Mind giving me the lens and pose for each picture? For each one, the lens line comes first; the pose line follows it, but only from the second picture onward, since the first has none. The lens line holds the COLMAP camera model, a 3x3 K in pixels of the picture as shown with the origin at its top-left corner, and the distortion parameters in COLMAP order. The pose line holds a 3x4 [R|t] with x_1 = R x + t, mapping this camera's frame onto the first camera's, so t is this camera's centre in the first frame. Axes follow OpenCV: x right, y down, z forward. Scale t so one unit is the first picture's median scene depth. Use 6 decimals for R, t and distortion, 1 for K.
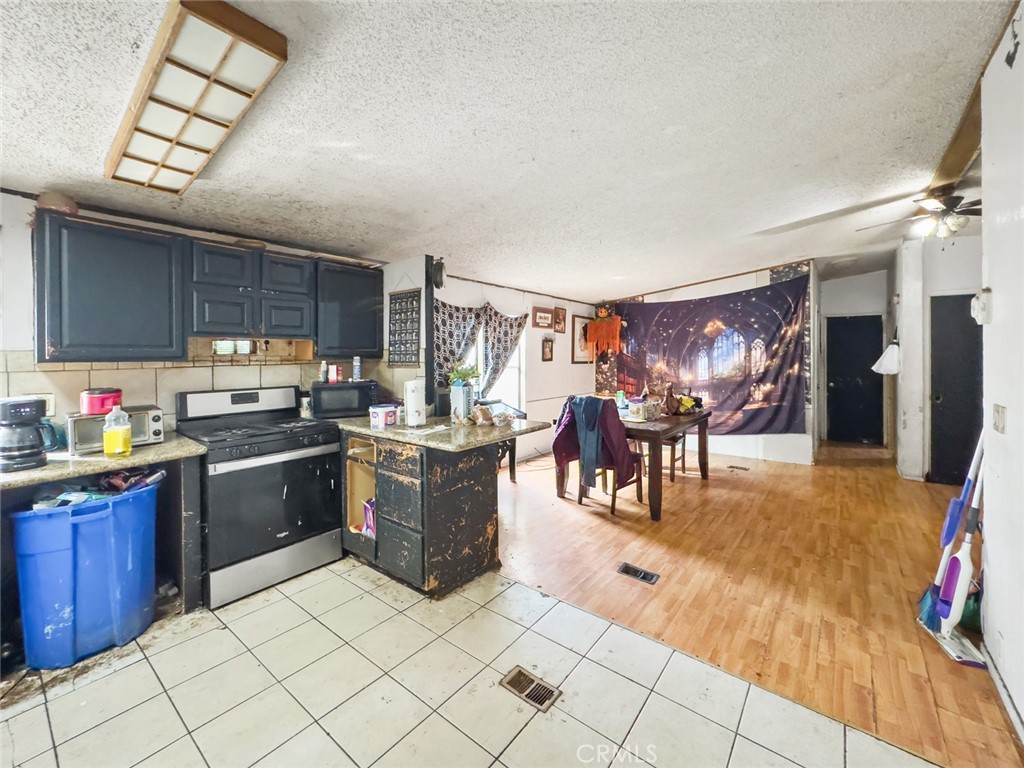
lens RADIAL K [[418.3, 0, 511.9], [0, 418.3, 362.9], [0, 0, 1]] dist [0.000879, -0.000002]
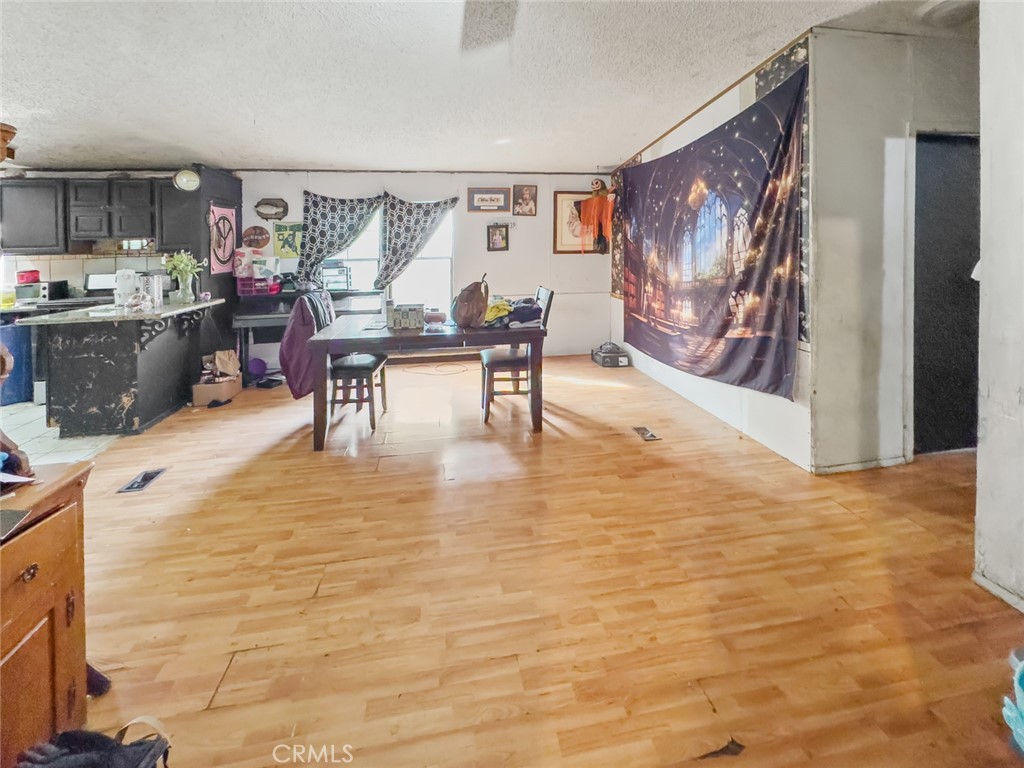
lens RADIAL K [[439.8, 0, 512.6], [0, 439.8, 254.3], [0, 0, 1]] dist [-0.000285, 0.000080]
pose [[0.746493, 0.002154, -0.665390, 0.748178], [0.004747, 0.999952, 0.008563, -0.005078], [0.665377, -0.009551, 0.746447, 0.388900]]
